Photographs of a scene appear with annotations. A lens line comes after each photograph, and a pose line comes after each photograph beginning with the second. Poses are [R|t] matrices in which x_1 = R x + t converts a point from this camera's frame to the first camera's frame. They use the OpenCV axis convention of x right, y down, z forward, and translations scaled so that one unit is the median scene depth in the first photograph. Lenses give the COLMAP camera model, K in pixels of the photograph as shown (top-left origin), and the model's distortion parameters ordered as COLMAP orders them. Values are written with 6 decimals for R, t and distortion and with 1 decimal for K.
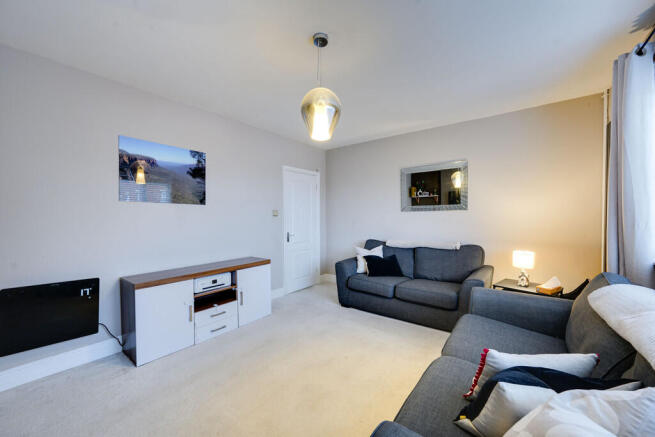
lens RADIAL K [[253.8, 0, 327.5], [0, 253.8, 218.5], [0, 0, 1]] dist [0.000449, -0.000004]
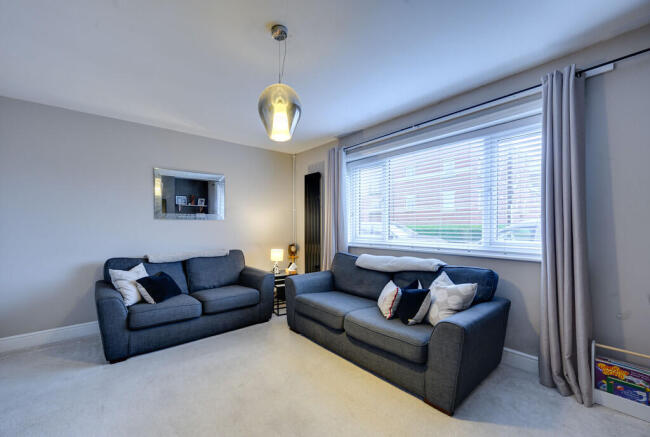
lens RADIAL K [[251.4, 0, 323.6], [0, 251.4, 227.8], [0, 0, 1]] dist [0.000729, 0.000058]
pose [[0.229571, -0.007169, 0.973265, -0.452121], [0.005622, 0.999966, 0.006040, -0.002302], [-0.973276, 0.004085, 0.229604, 0.329675]]
